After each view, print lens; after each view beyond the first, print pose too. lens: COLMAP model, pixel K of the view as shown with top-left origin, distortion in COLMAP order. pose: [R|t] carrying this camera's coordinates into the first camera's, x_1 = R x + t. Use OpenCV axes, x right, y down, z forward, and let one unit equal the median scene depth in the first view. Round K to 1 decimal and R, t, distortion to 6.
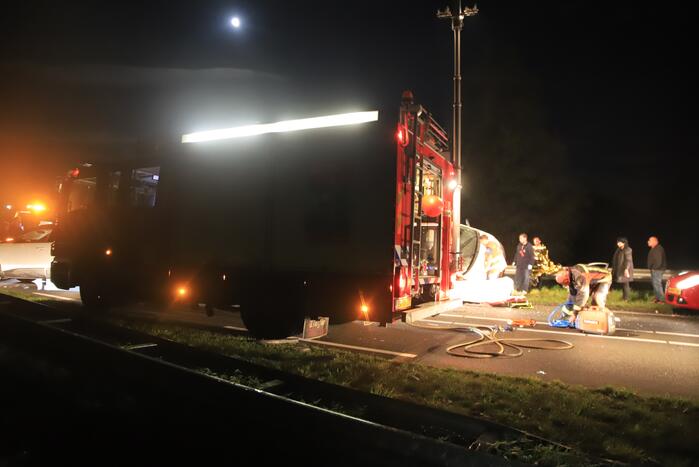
lens RADIAL K [[474.3, 0, 348.7], [0, 474.3, 228.6], [0, 0, 1]] dist [-0.107690, 0.000718]
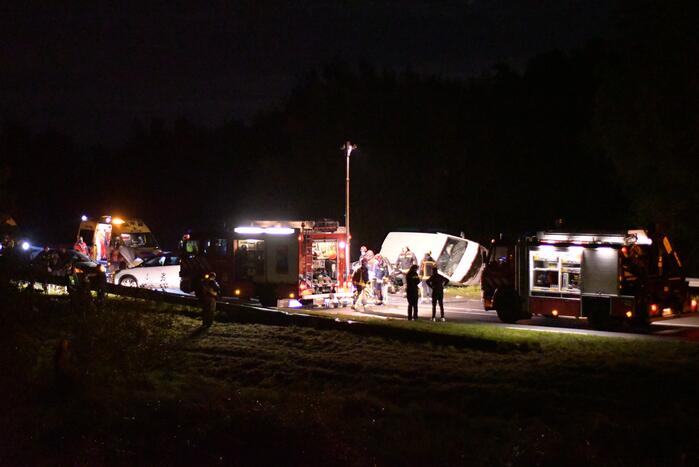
lens RADIAL K [[1436.9, 0, 349.5], [0, 1436.9, 233.5], [0, 0, 1]] dist [-0.026032, 0.100269]
pose [[0.948788, -0.035802, -0.313879, 2.565311], [0.060790, 0.995680, 0.070184, -0.664368], [0.310010, -0.085671, 0.946865, -5.920938]]
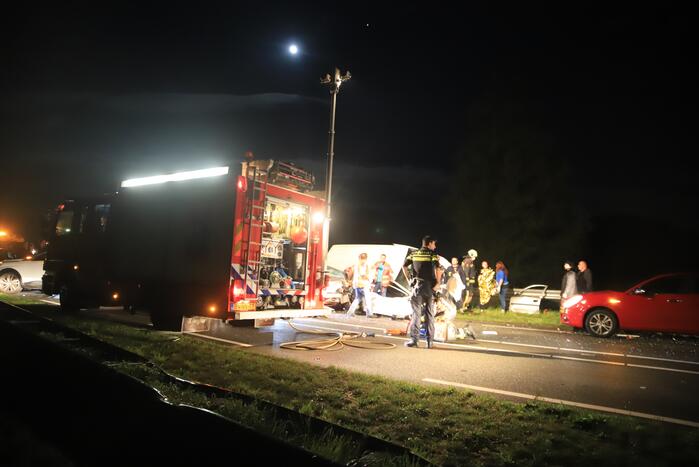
lens RADIAL K [[465.2, 0, 349.5], [0, 465.2, 233.5], [0, 0, 1]] dist [-0.119254, 0.001909]
pose [[0.993731, 0.001601, -0.111788, 0.449131], [-0.006081, 0.999191, -0.039748, -0.001756], [0.111634, 0.040179, 0.992937, -0.233310]]
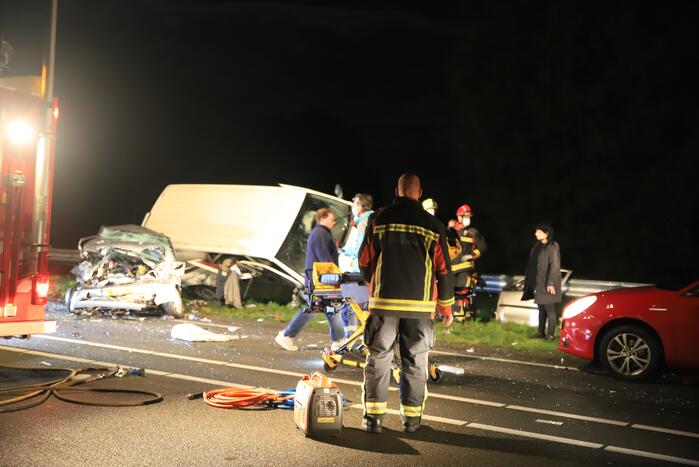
lens RADIAL K [[893.5, 0, 349.5], [0, 893.5, 233.5], [0, 0, 1]] dist [0.016113, 0.035850]
pose [[0.998527, 0.013556, -0.052535, 0.716881], [-0.011339, 0.999042, 0.042268, -0.017811], [0.053057, -0.041610, 0.997724, -0.139884]]
